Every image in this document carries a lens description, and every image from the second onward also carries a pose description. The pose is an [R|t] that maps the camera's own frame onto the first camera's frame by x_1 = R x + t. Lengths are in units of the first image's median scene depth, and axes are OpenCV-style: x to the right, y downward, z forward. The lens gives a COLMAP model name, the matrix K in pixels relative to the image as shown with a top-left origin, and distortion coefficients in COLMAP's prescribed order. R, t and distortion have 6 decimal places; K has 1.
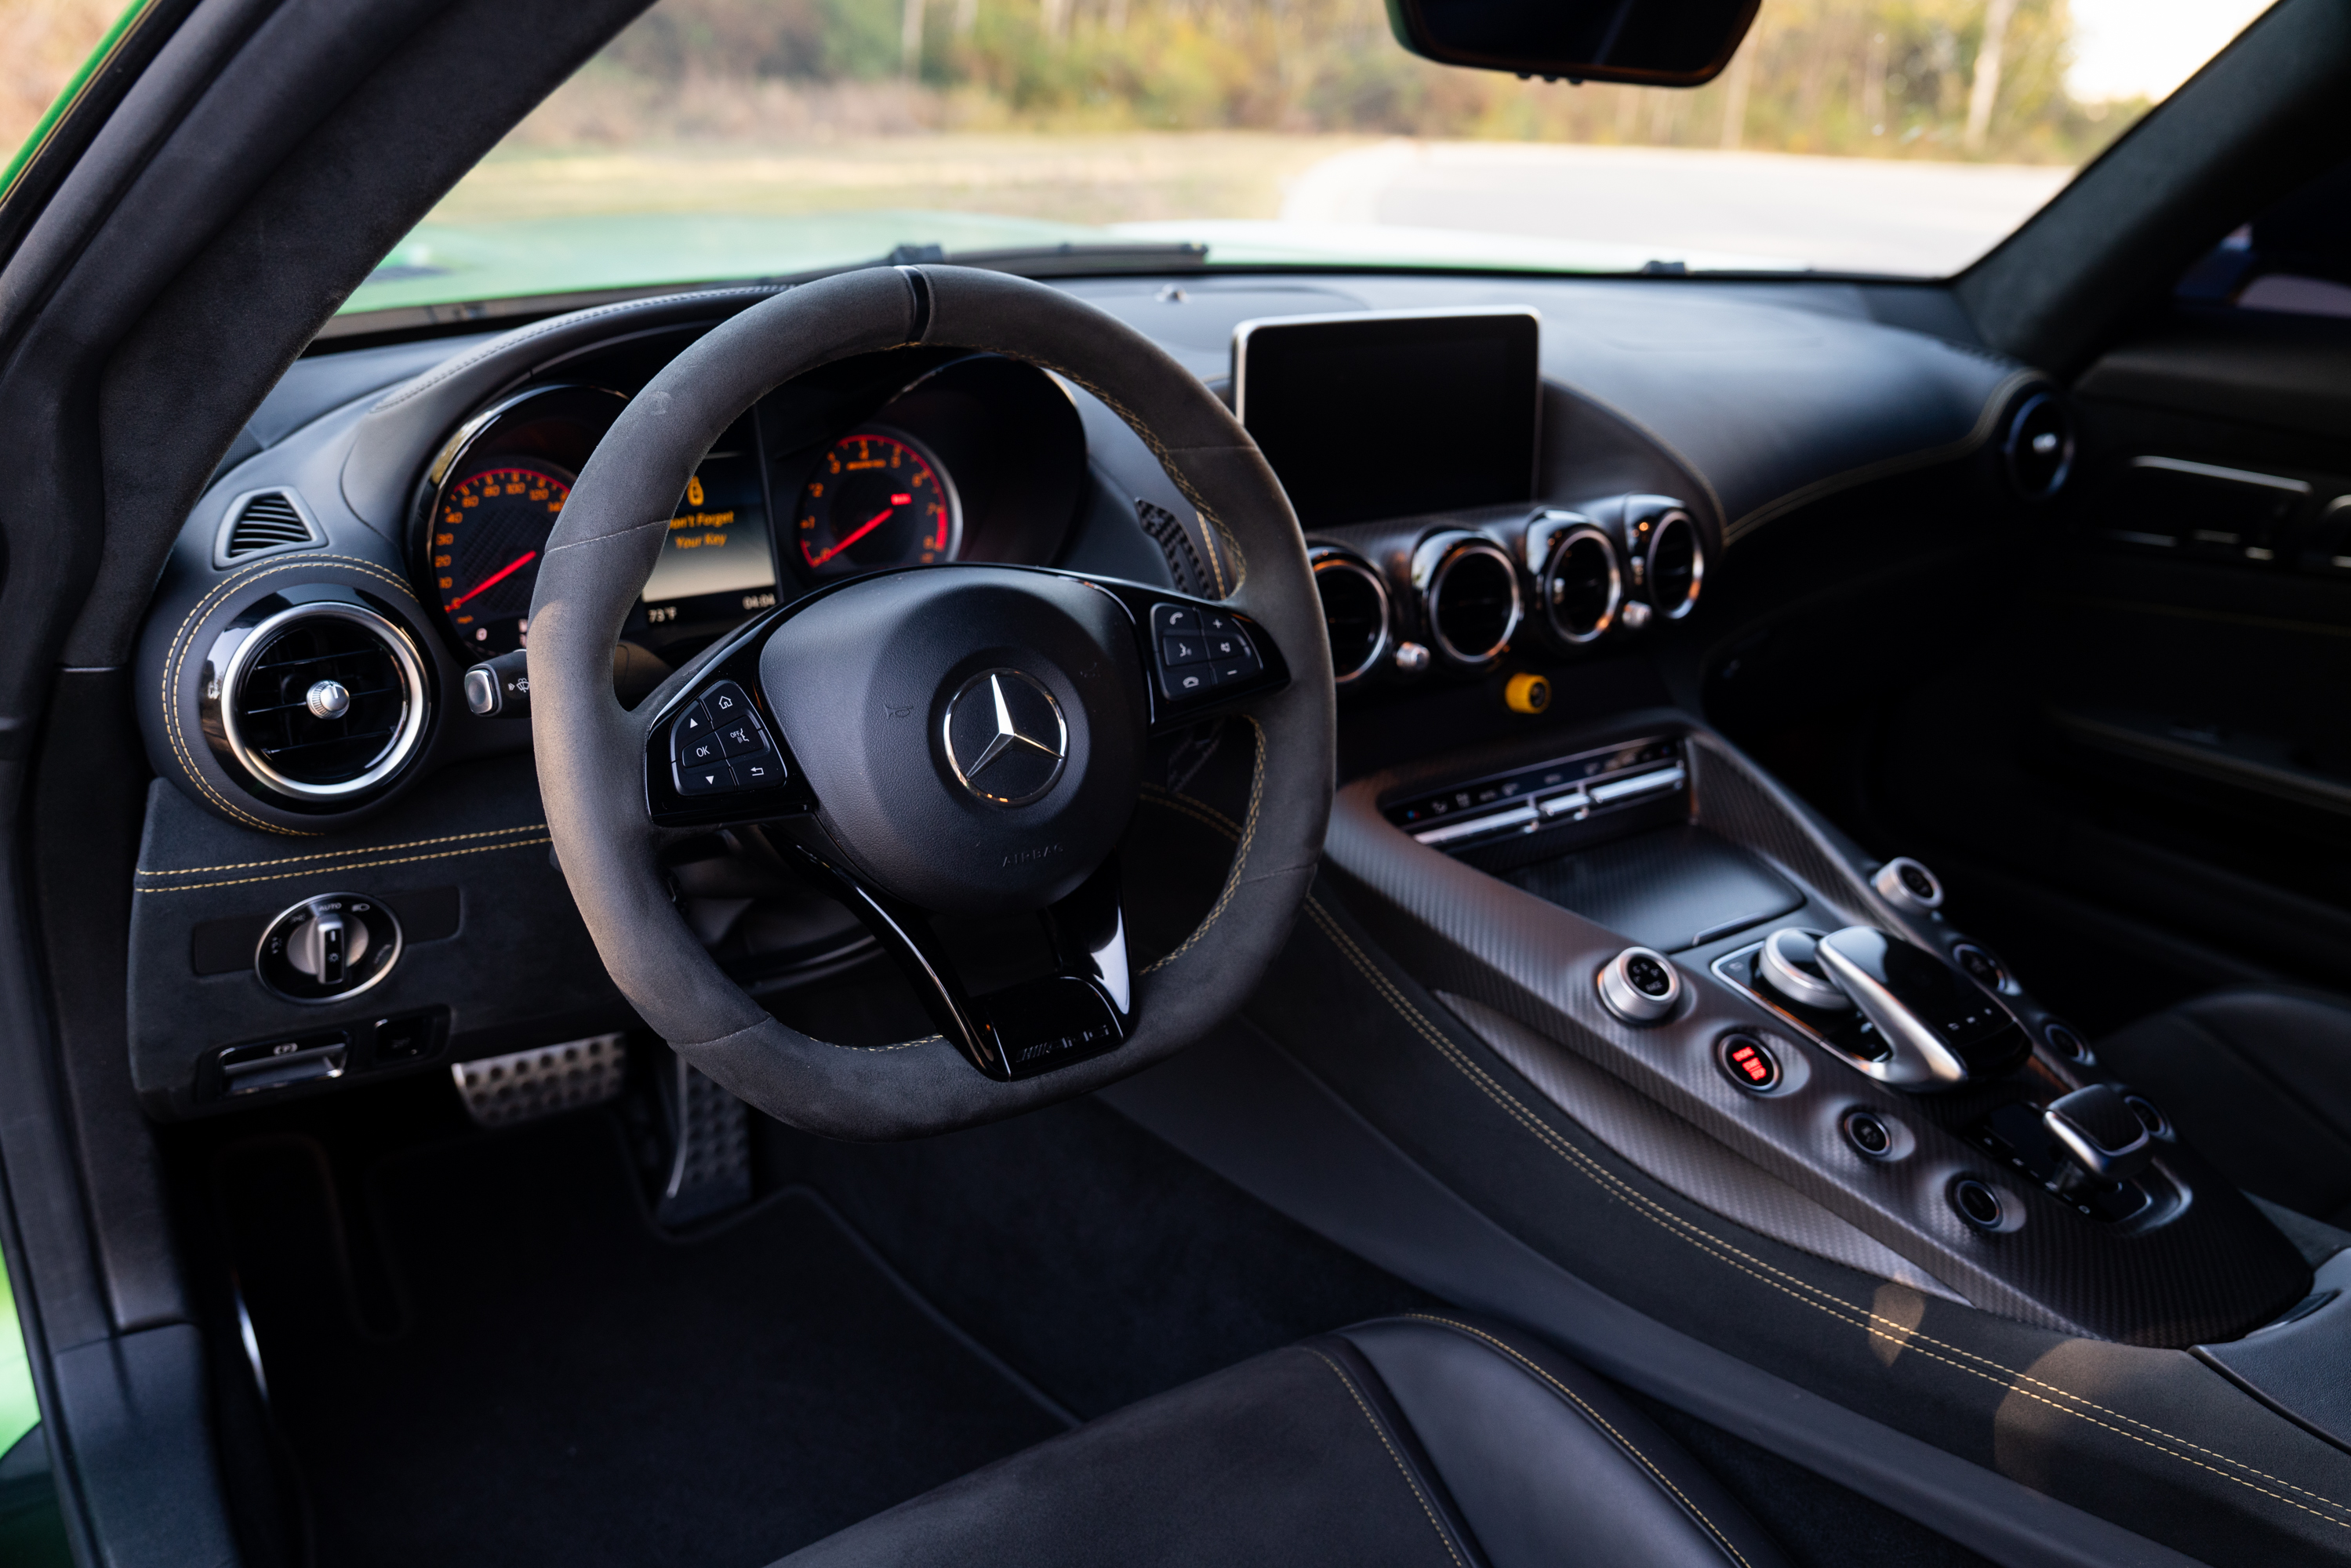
lens RADIAL K [[1962.1, 0, 1175.5], [0, 1962.1, 784.0], [0, 0, 1]] dist [-0.080353, 0.099242]
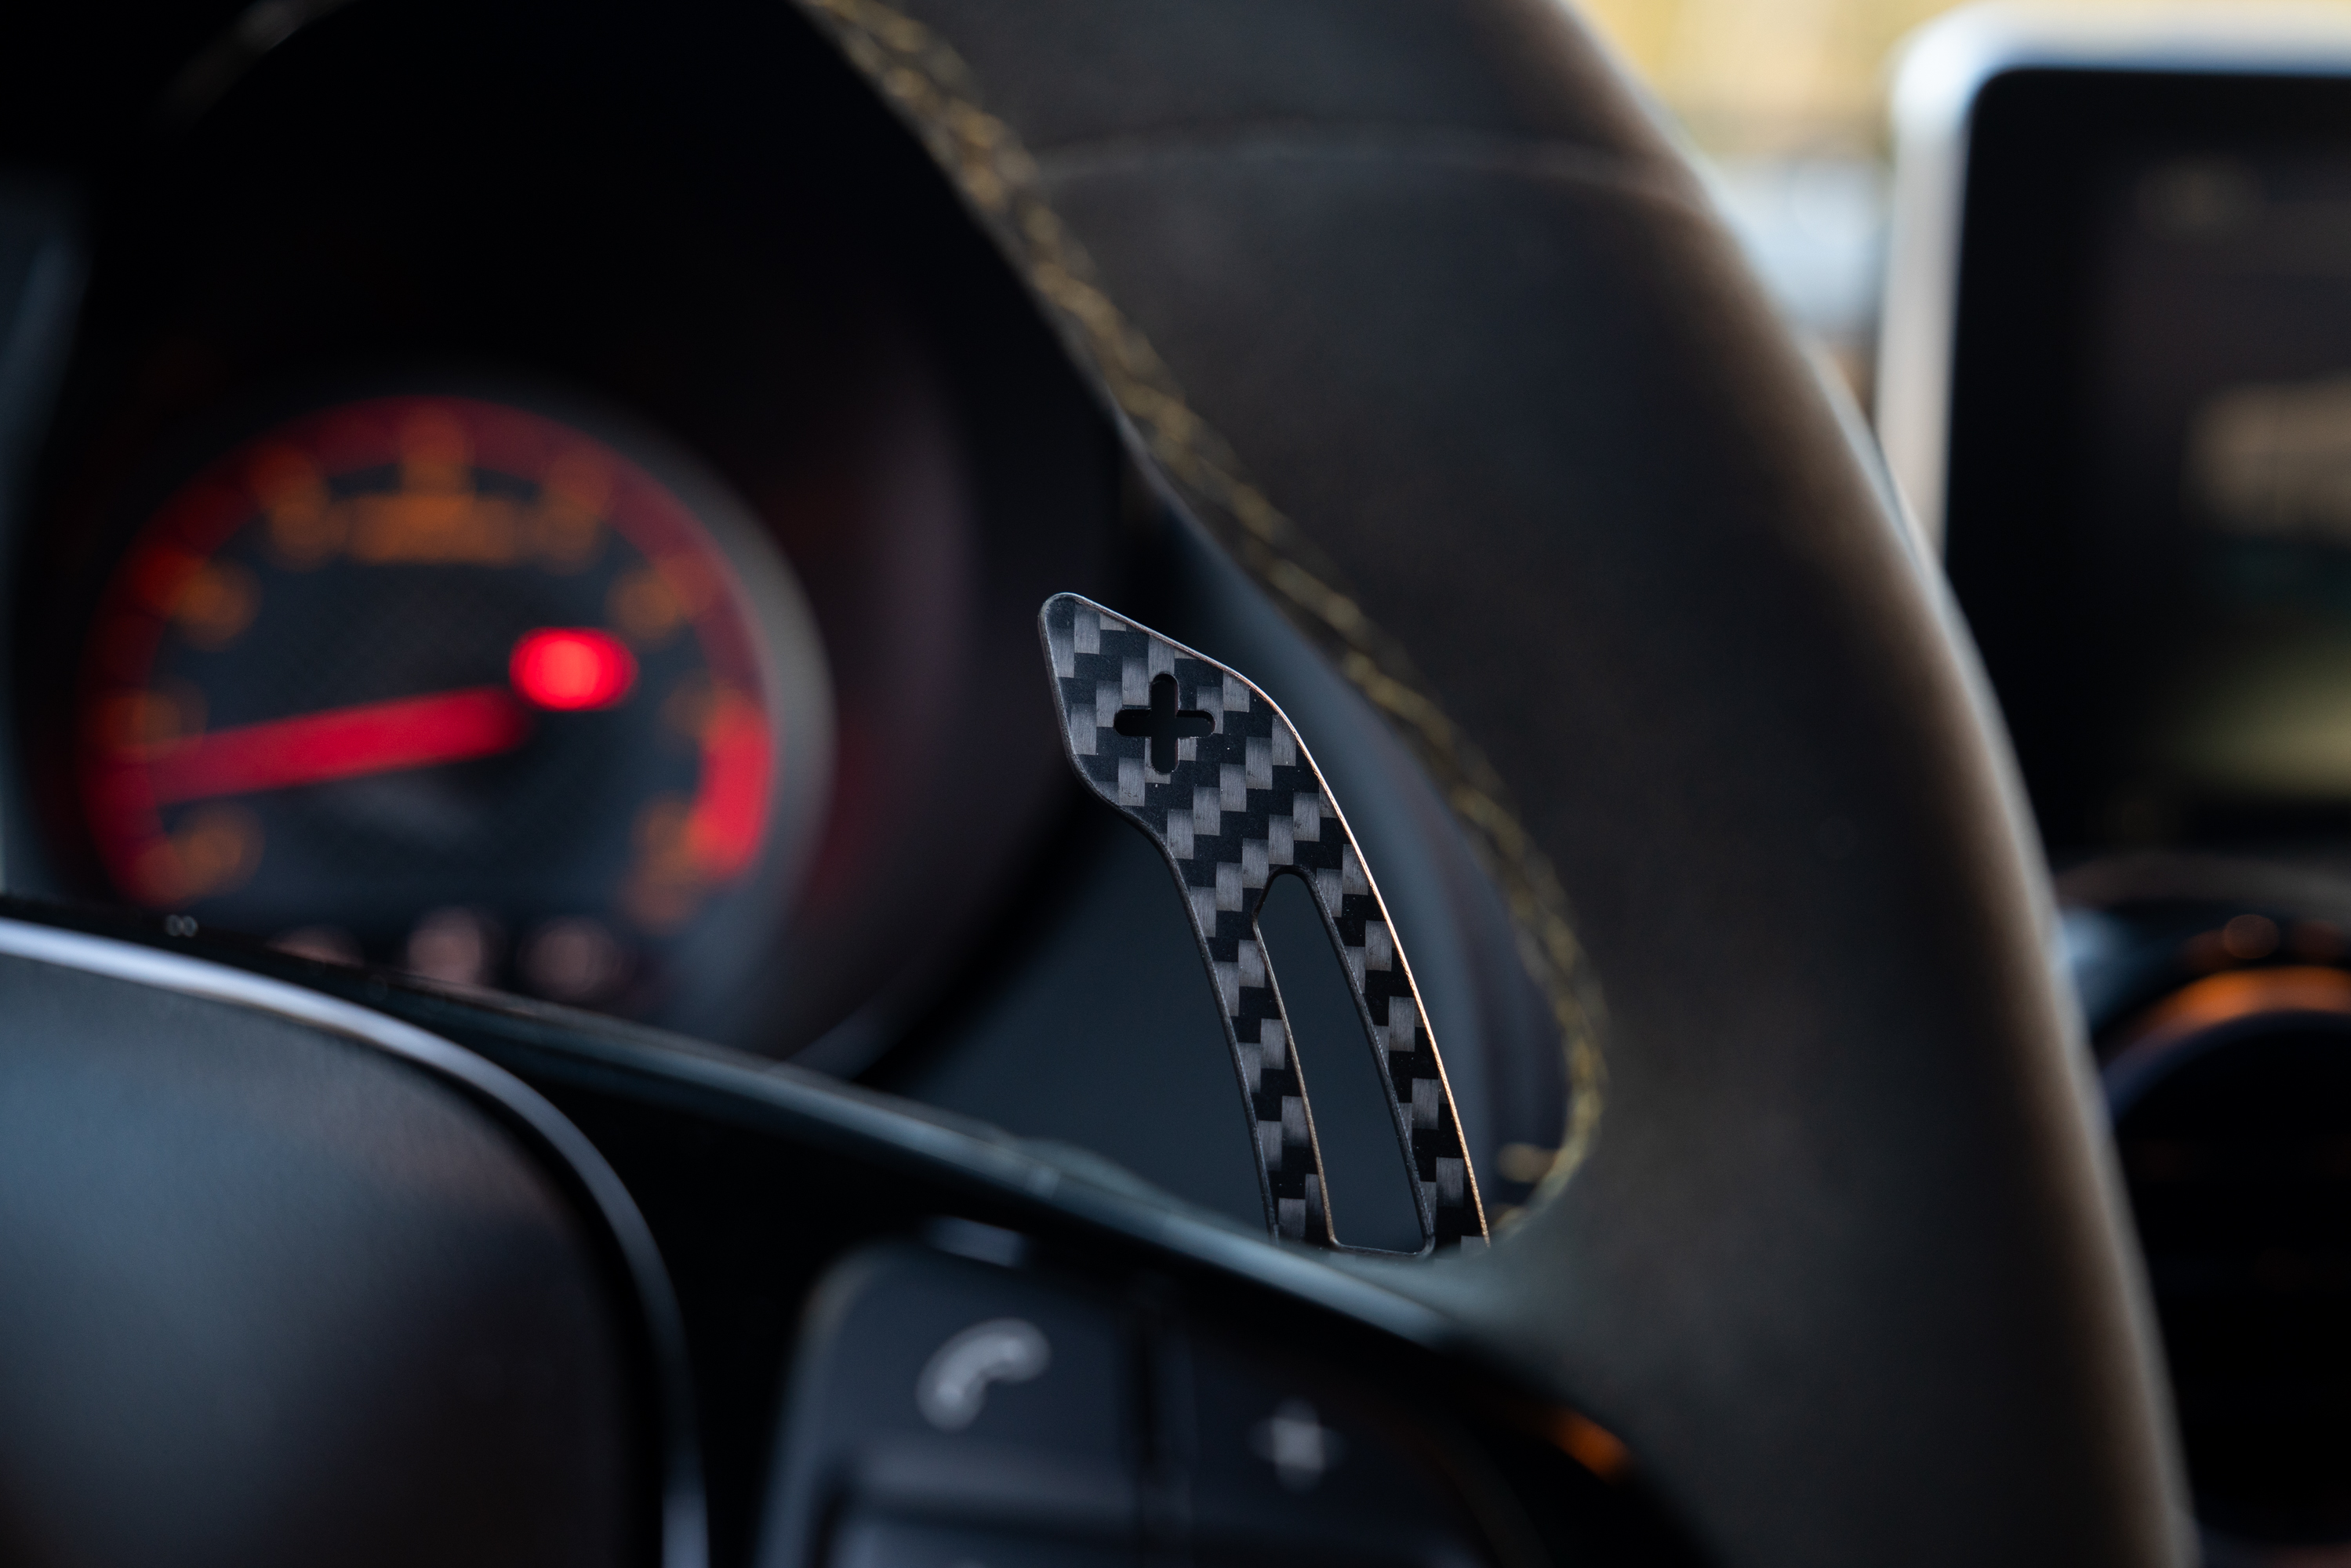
lens RADIAL K [[3010.3, 0, 1175.5], [0, 3010.3, 784.0], [0, 0, 1]] dist [-0.008815, -0.011332]
pose [[0.952824, 0.061138, -0.297303, 0.070854], [-0.112860, 0.980637, -0.160045, -0.090859], [0.281761, 0.186049, 0.941274, 0.785092]]
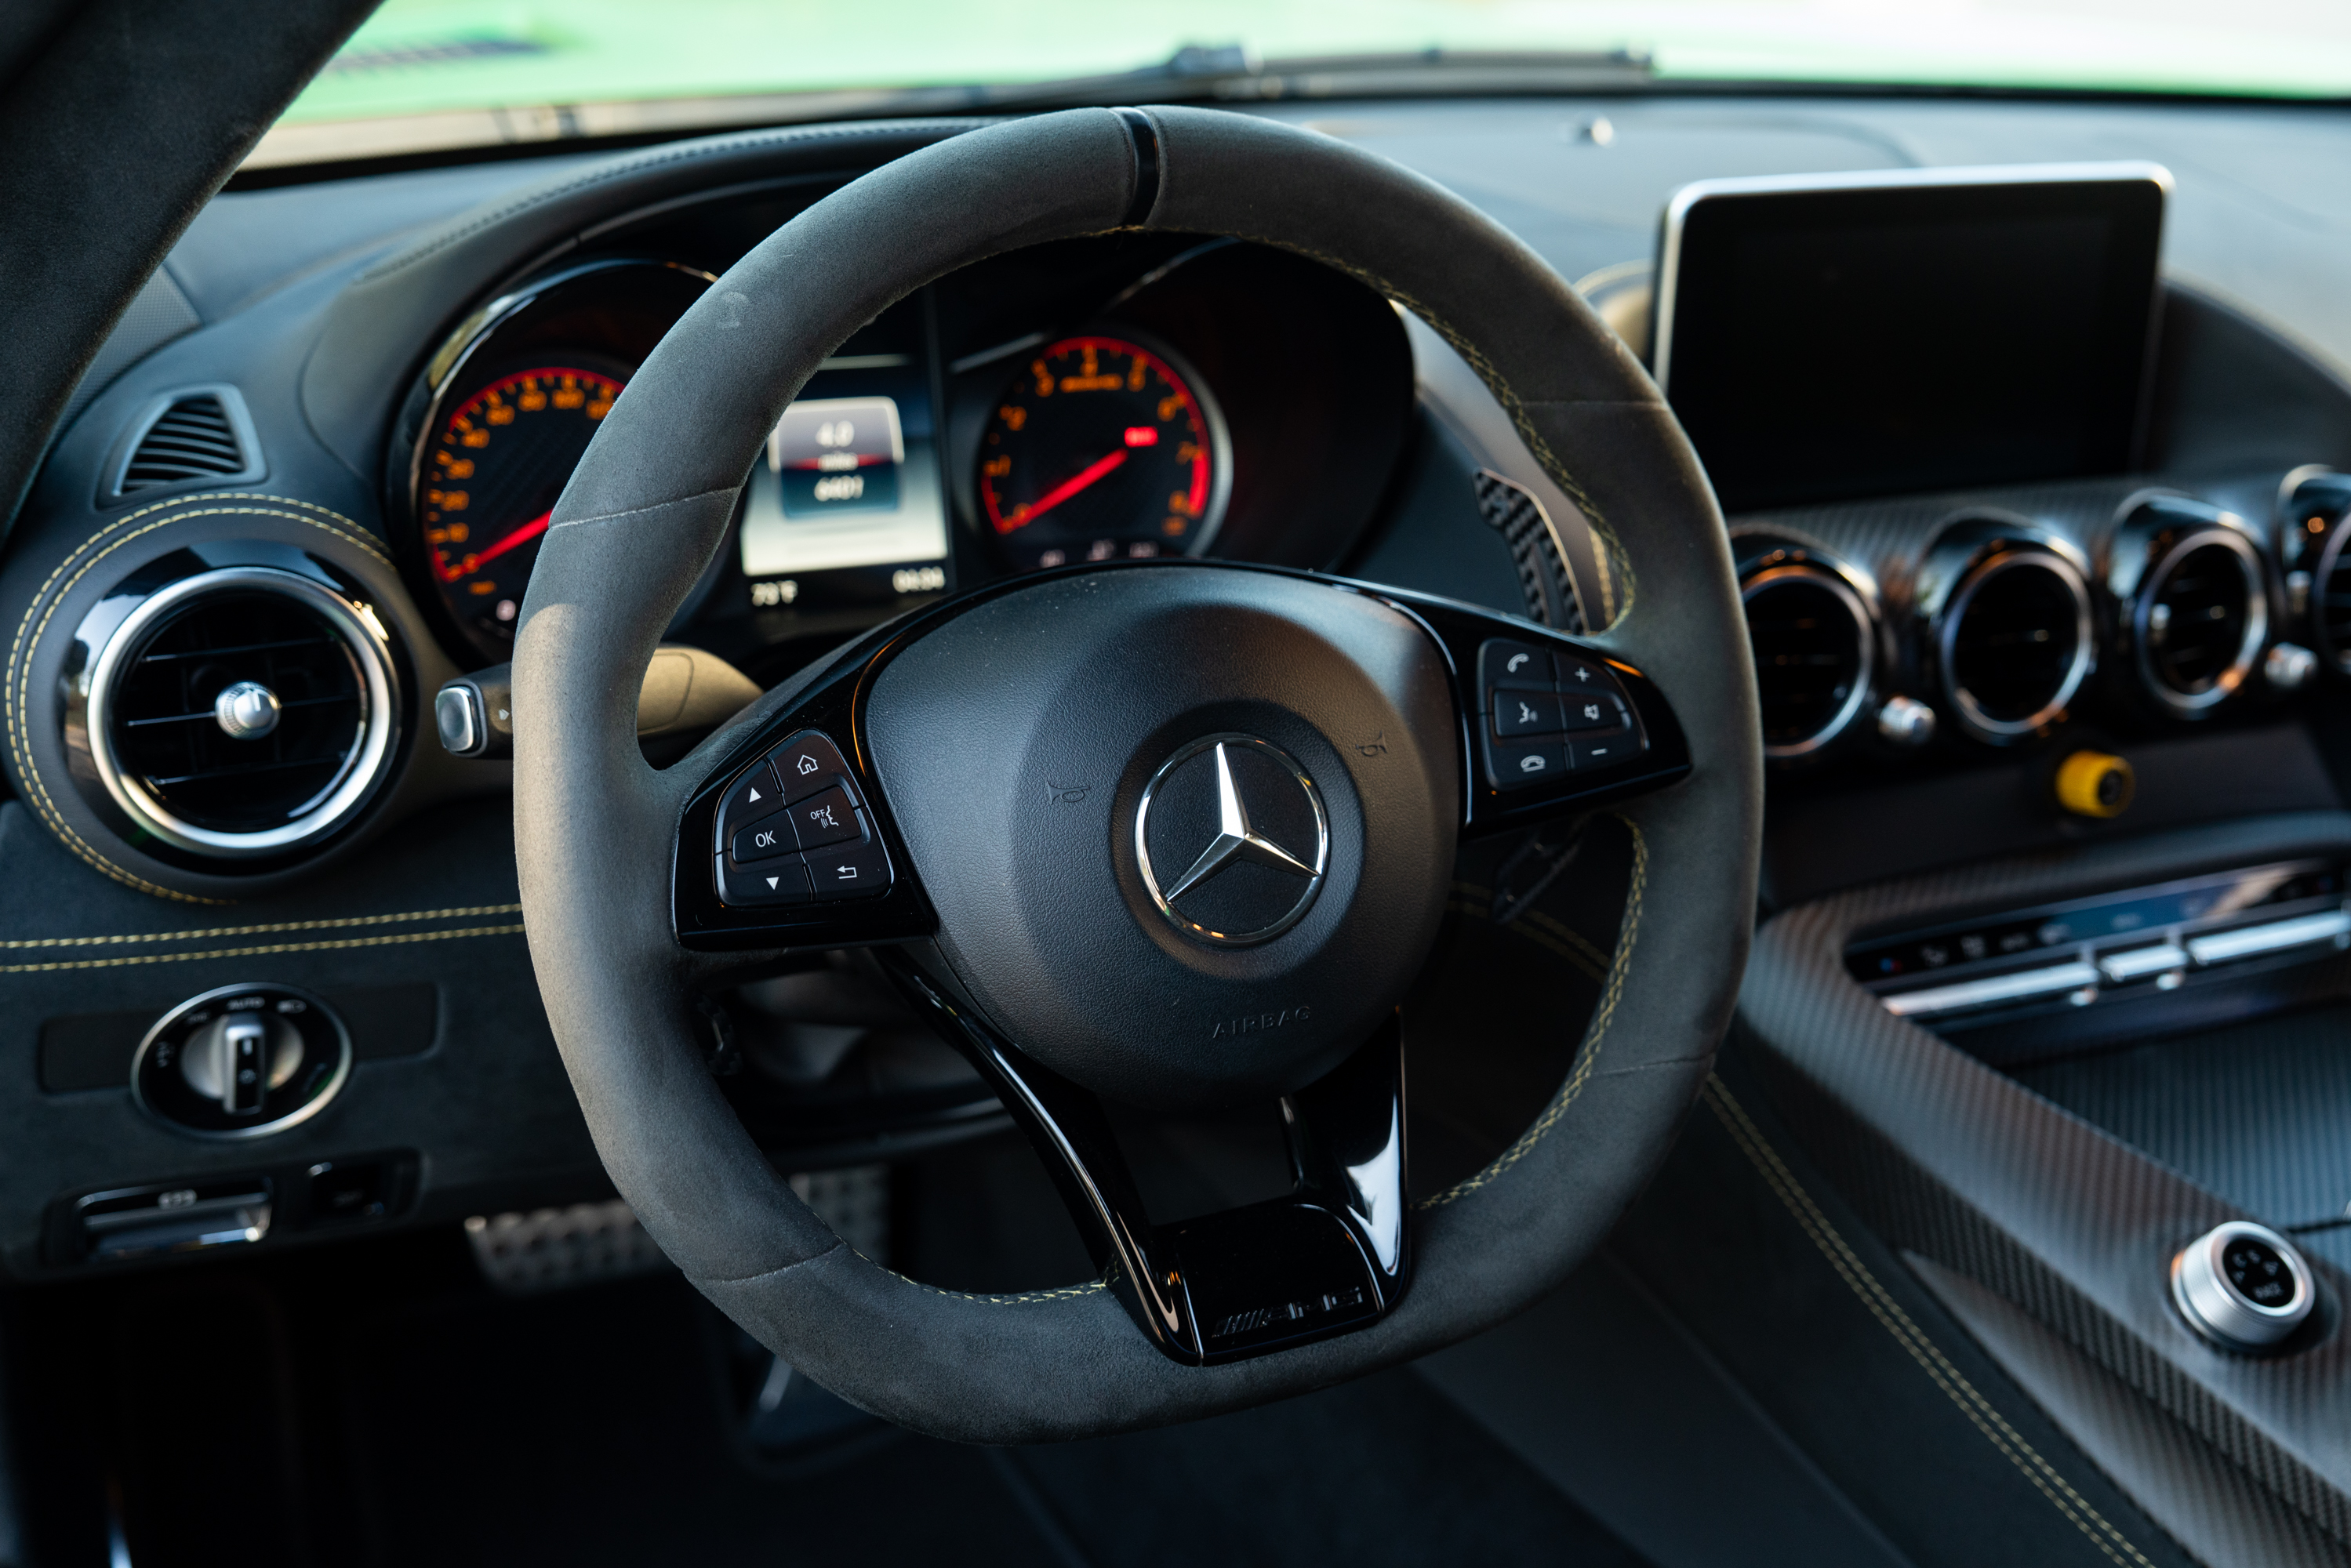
lens RADIAL K [[2745.2, 0, 1175.5], [0, 2745.2, 784.0], [0, 0, 1]] dist [0.056340, 0.044546]
pose [[0.985471, 0.070268, -0.154629, 0.031482], [-0.069376, 0.997528, 0.011169, -0.045949], [0.155032, -0.000279, 0.987909, 0.083619]]
